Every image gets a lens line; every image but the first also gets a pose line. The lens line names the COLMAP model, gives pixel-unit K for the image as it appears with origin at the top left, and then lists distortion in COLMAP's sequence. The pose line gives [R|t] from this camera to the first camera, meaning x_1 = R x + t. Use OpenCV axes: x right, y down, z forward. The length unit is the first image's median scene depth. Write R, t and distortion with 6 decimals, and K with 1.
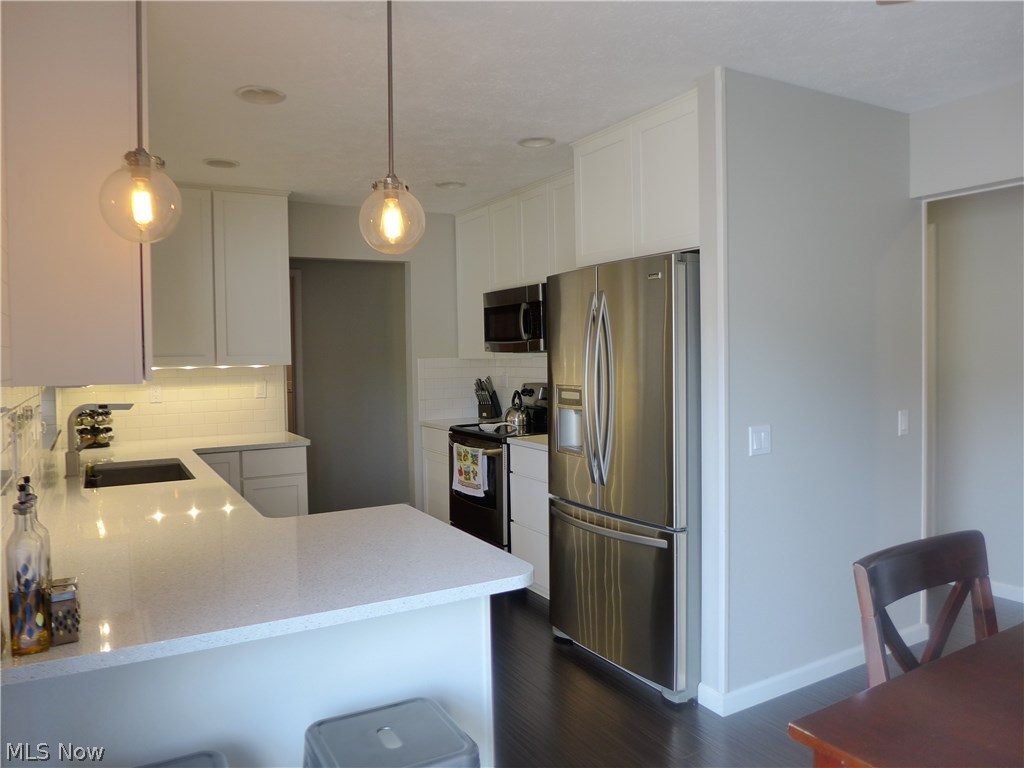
lens RADIAL K [[756.5, 0, 512.0], [0, 756.5, 384.0], [0, 0, 1]] dist [-0.061720, -0.002476]
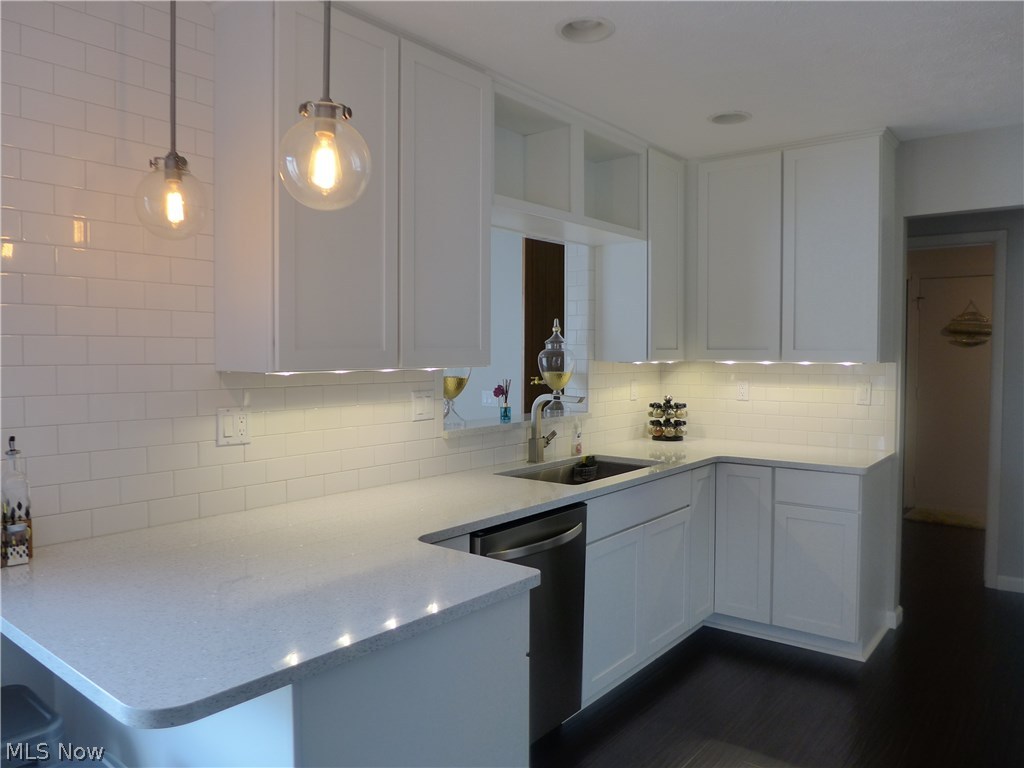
lens RADIAL K [[756.5, 0, 512.0], [0, 756.5, 384.0], [0, 0, 1]] dist [-0.061720, -0.002476]
pose [[0.350005, 0.055022, -0.935131, 0.294949], [-0.047937, 0.998018, 0.040780, -0.019620], [0.935521, 0.030554, 0.351949, 0.450054]]
